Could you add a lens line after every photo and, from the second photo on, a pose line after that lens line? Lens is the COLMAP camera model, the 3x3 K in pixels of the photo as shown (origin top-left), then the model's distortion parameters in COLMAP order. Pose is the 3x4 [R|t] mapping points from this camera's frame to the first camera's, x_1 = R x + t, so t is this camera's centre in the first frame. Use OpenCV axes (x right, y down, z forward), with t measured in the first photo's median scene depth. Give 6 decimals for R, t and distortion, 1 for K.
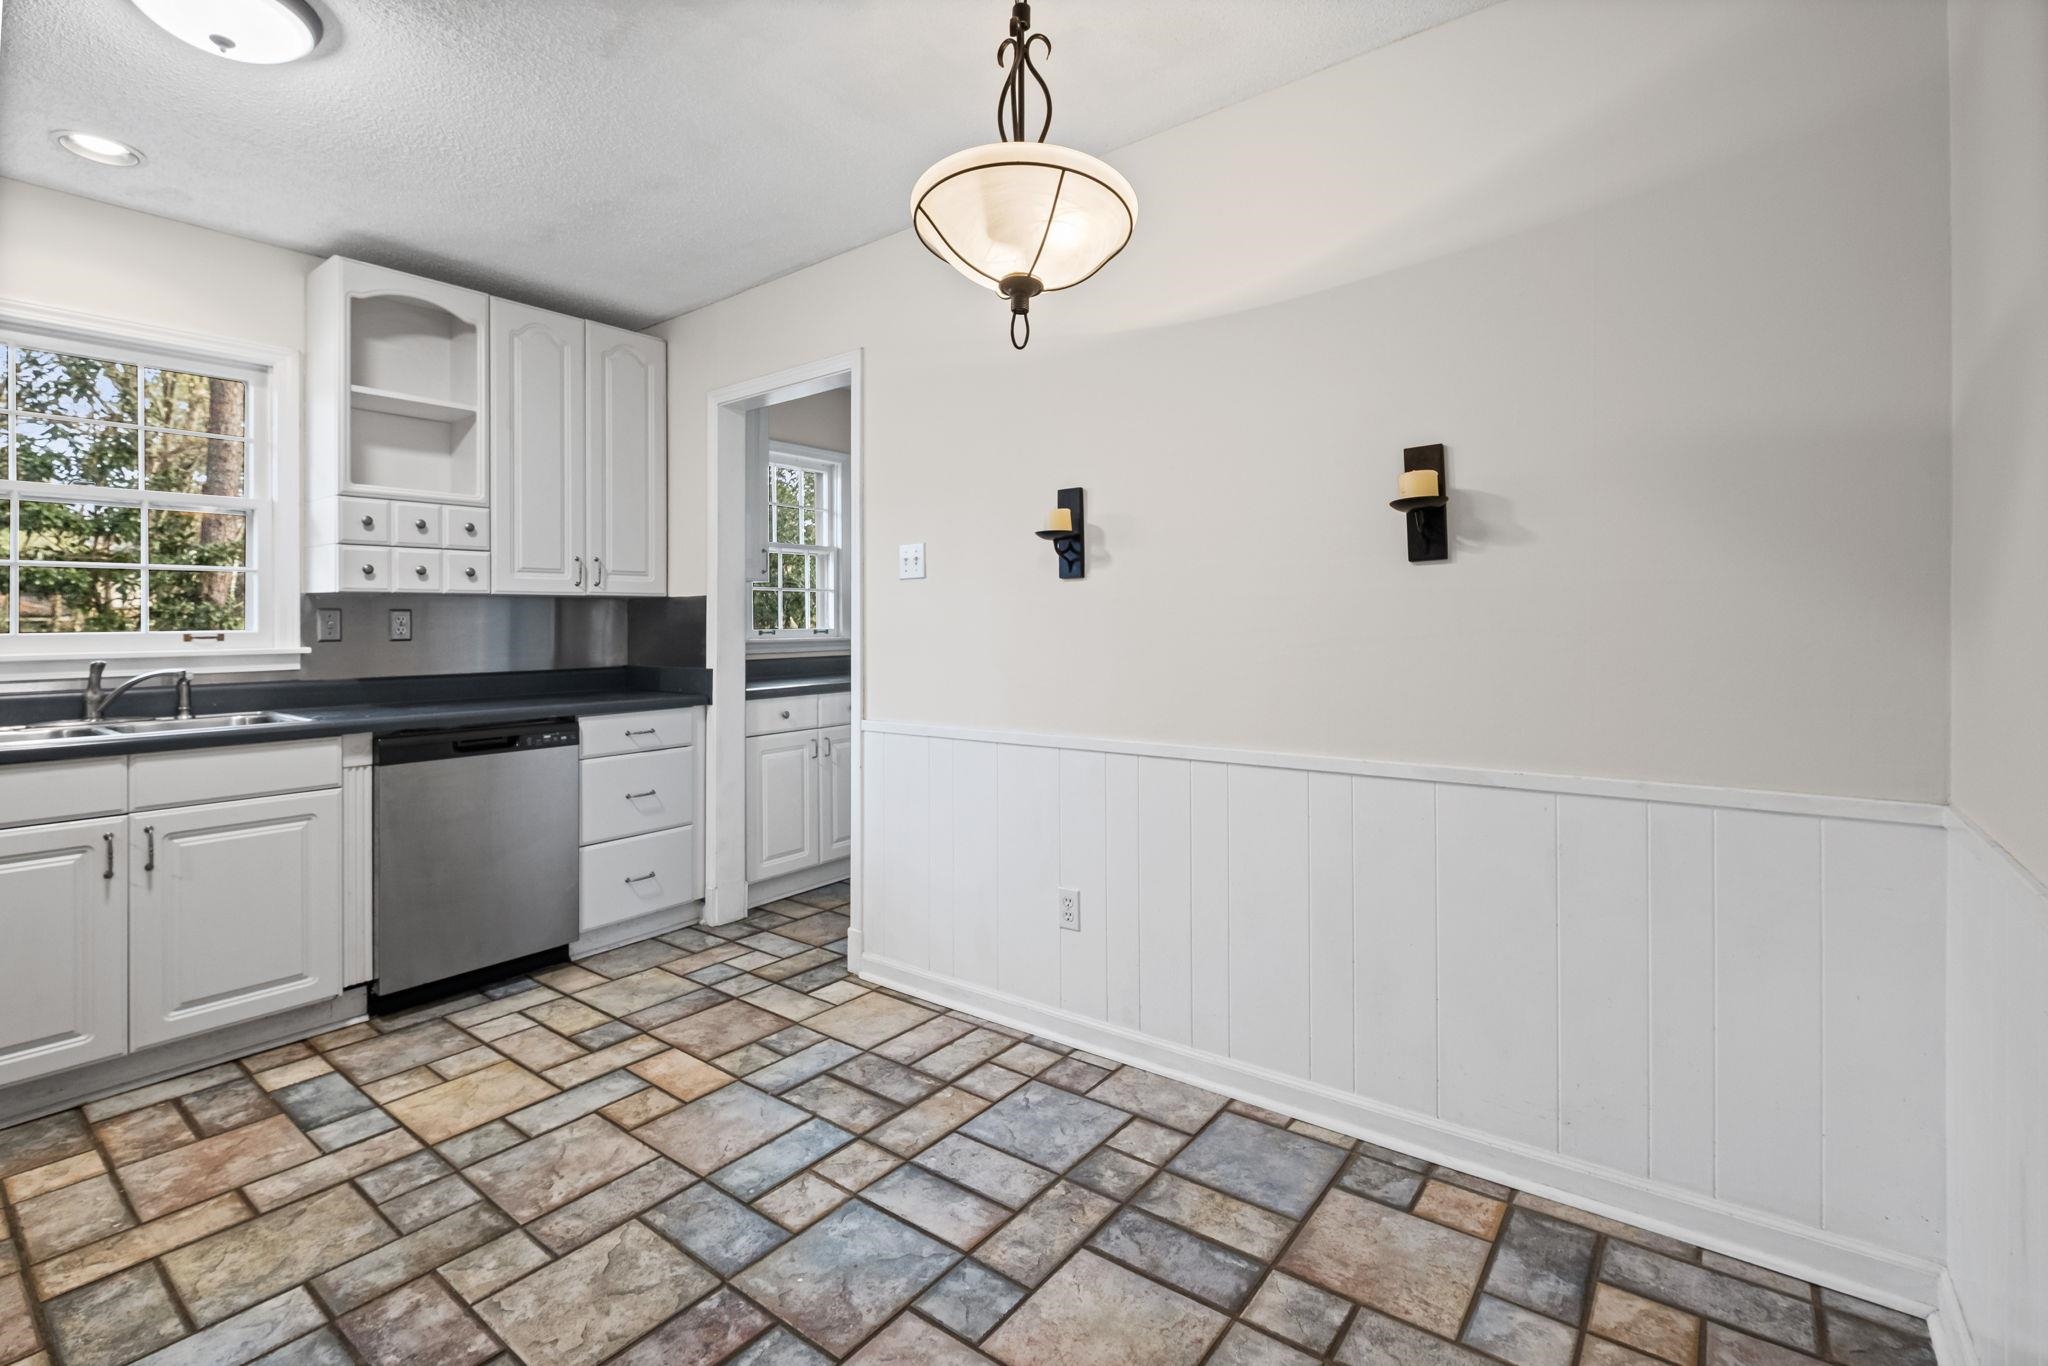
lens RADIAL K [[923.7, 0, 1019.8], [0, 923.7, 634.5], [0, 0, 1]] dist [-0.001837, -0.000194]
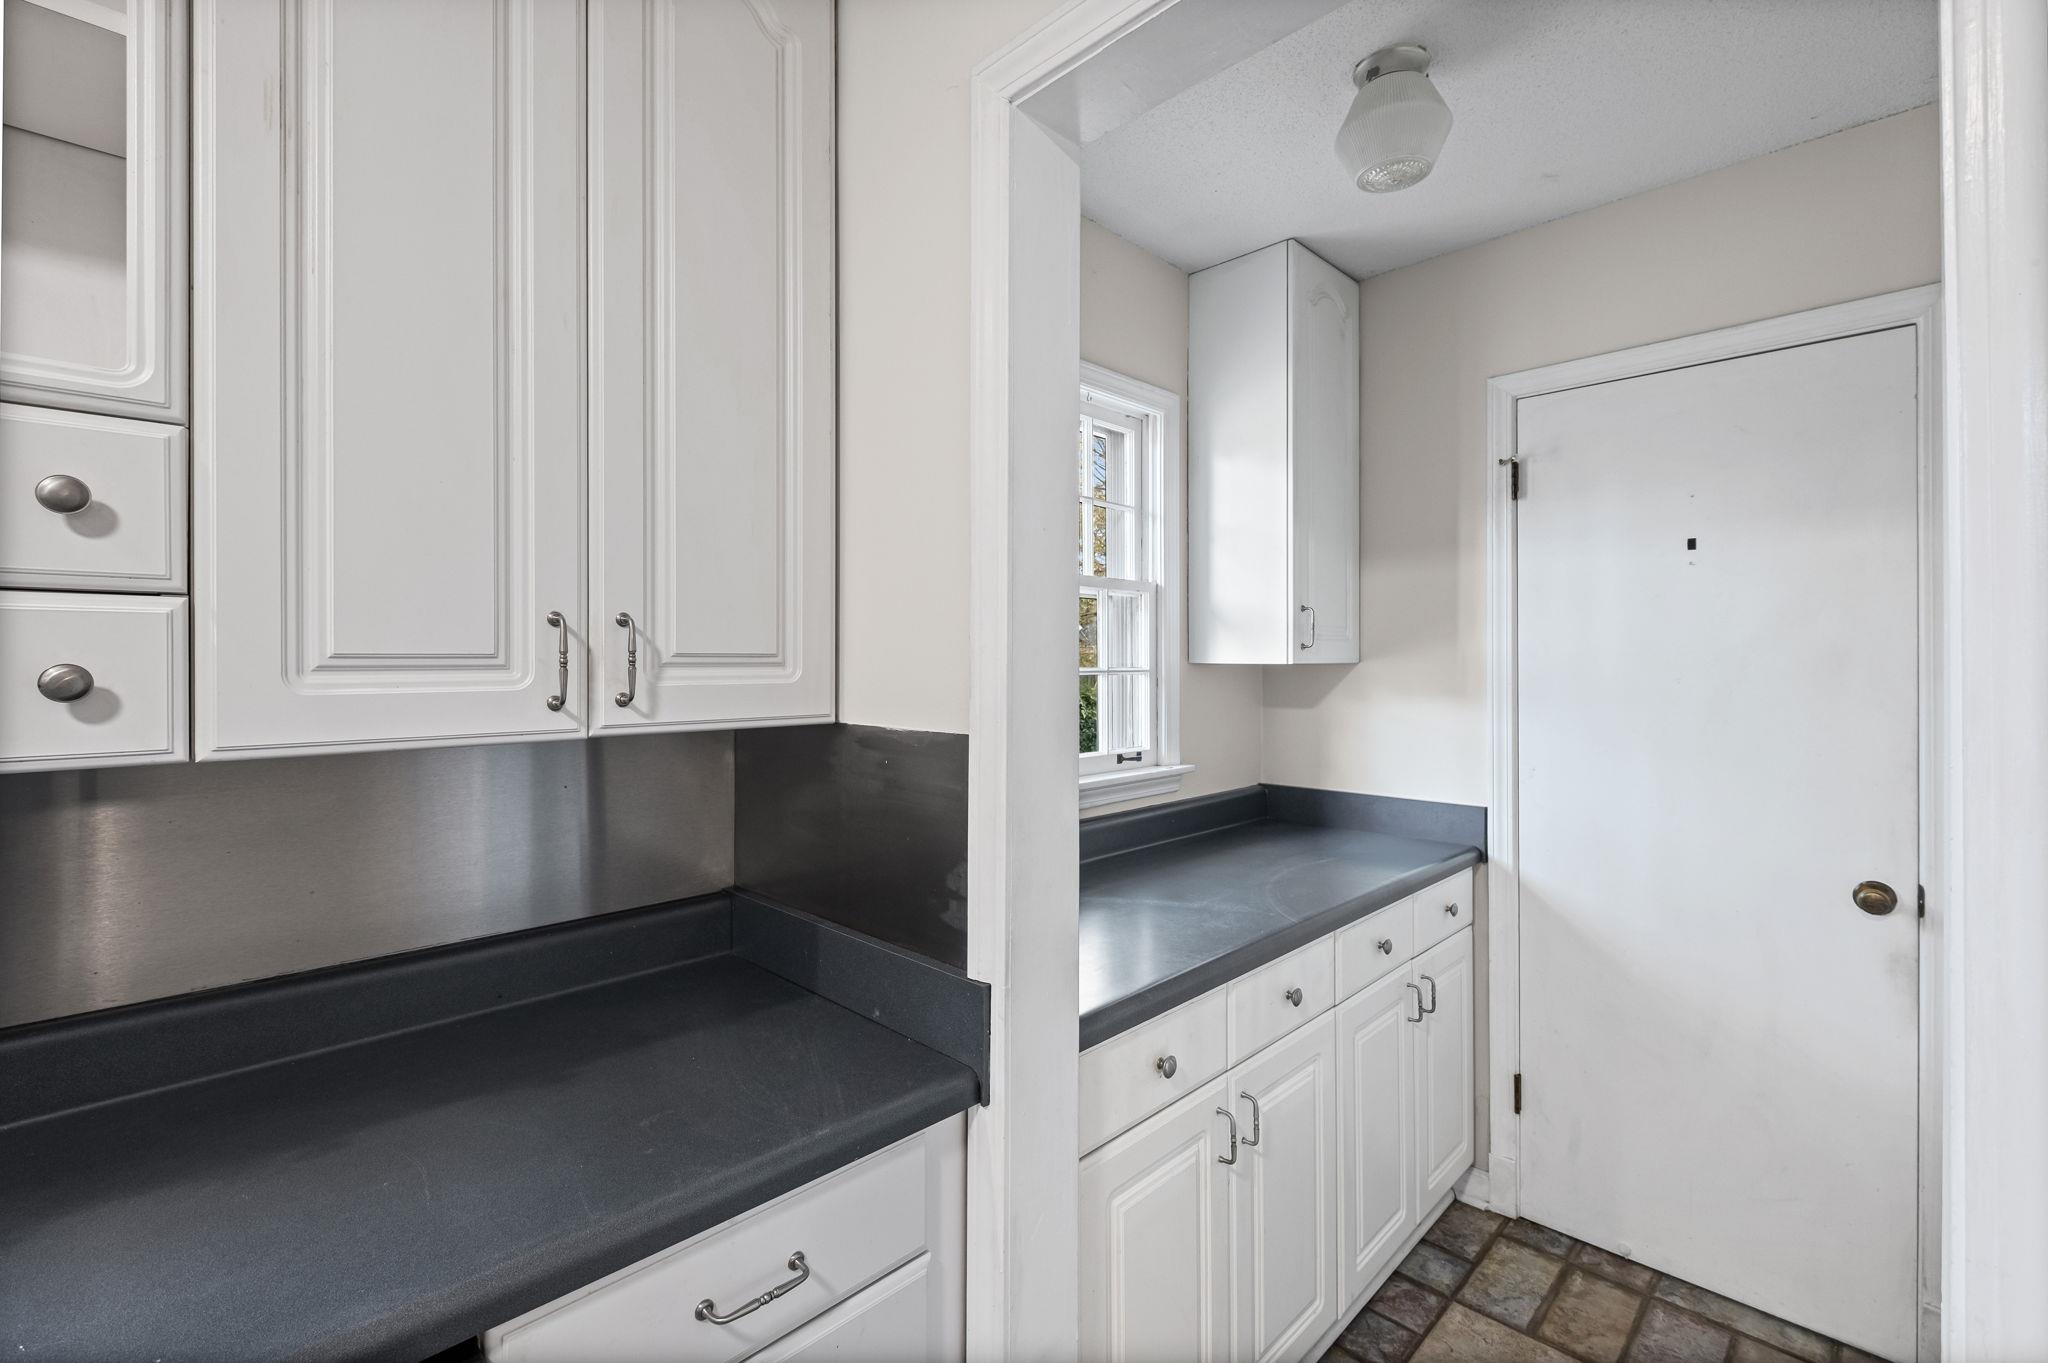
lens RADIAL K [[898.0, 0, 1024.0], [0, 898.0, 681.5], [0, 0, 1]] dist [-0.000856, -0.000180]
pose [[0.992094, 0.006619, -0.125322, -0.286332], [-0.005385, 0.999934, 0.010180, -0.063813], [0.125381, -0.009425, 0.992064, 0.714539]]
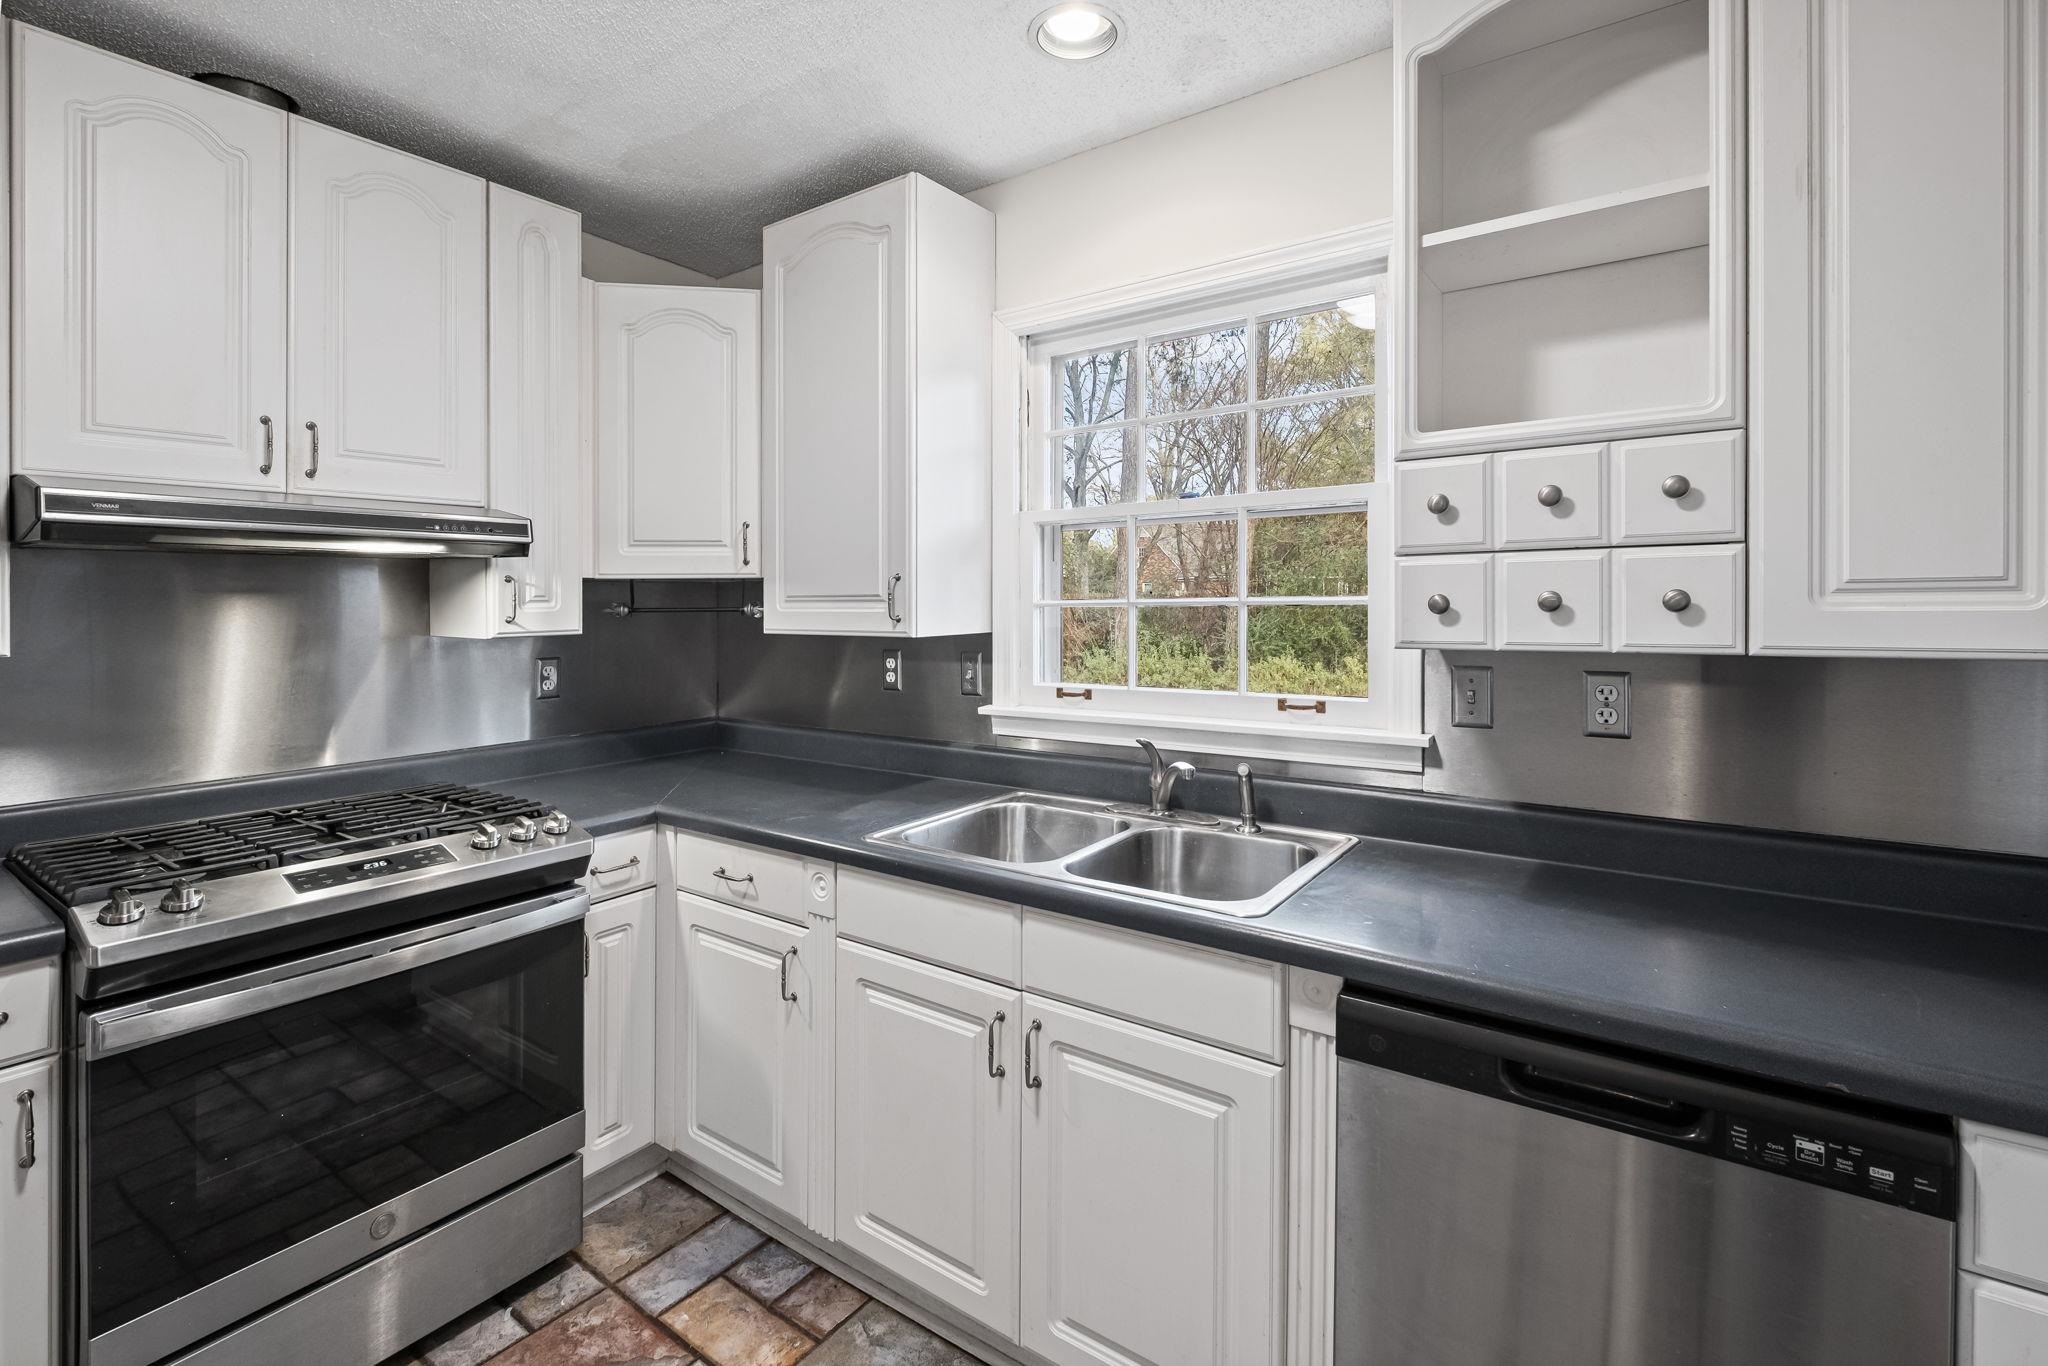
lens RADIAL K [[926.8, 0, 1022.2], [0, 926.8, 594.7], [0, 0, 1]] dist [-0.004443, -0.000764]
pose [[0.032102, 0.007794, -0.999454, -0.185691], [0.005351, 0.999954, 0.007970, -0.066718], [0.999470, -0.005604, 0.032059, 0.630165]]
